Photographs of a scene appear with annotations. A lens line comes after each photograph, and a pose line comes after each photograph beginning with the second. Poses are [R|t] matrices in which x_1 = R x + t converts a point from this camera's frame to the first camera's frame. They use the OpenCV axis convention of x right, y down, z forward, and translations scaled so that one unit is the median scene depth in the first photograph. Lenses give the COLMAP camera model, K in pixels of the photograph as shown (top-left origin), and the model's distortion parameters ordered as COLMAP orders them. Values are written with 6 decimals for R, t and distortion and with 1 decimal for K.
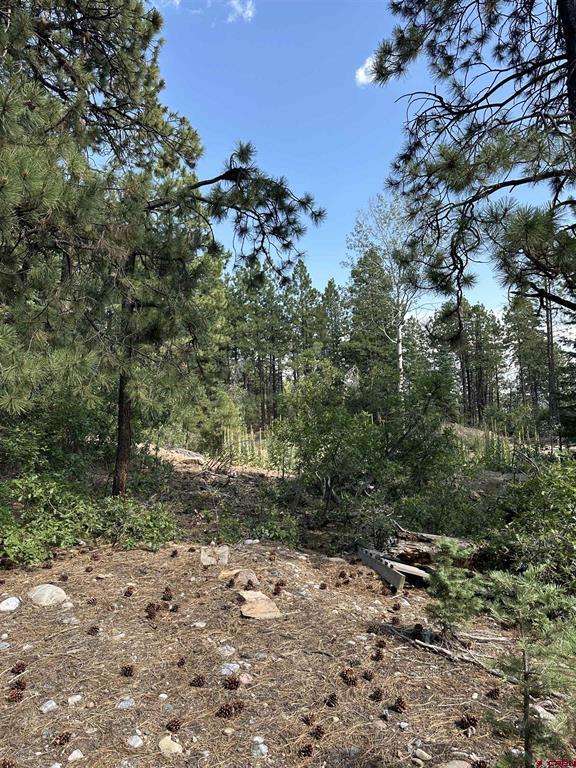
lens RADIAL K [[546.9, 0, 288.7], [0, 546.9, 383.7], [0, 0, 1]] dist [0.046526, -0.047921]
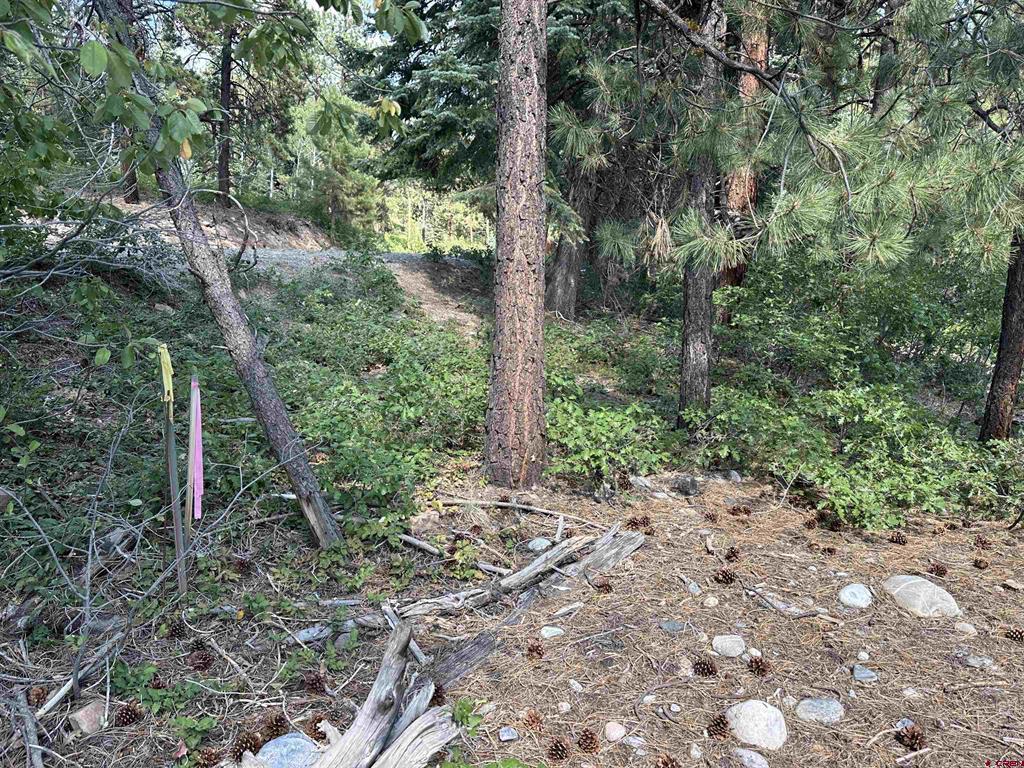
lens RADIAL K [[729.2, 0, 512.1], [0, 729.2, 383.9], [0, 0, 1]] dist [0.046526, -0.047921]
pose [[0.704447, 0.087992, -0.704281, -0.193719], [0.013862, 0.990390, 0.137603, 0.055250], [0.709621, -0.106697, 0.696458, 0.188257]]
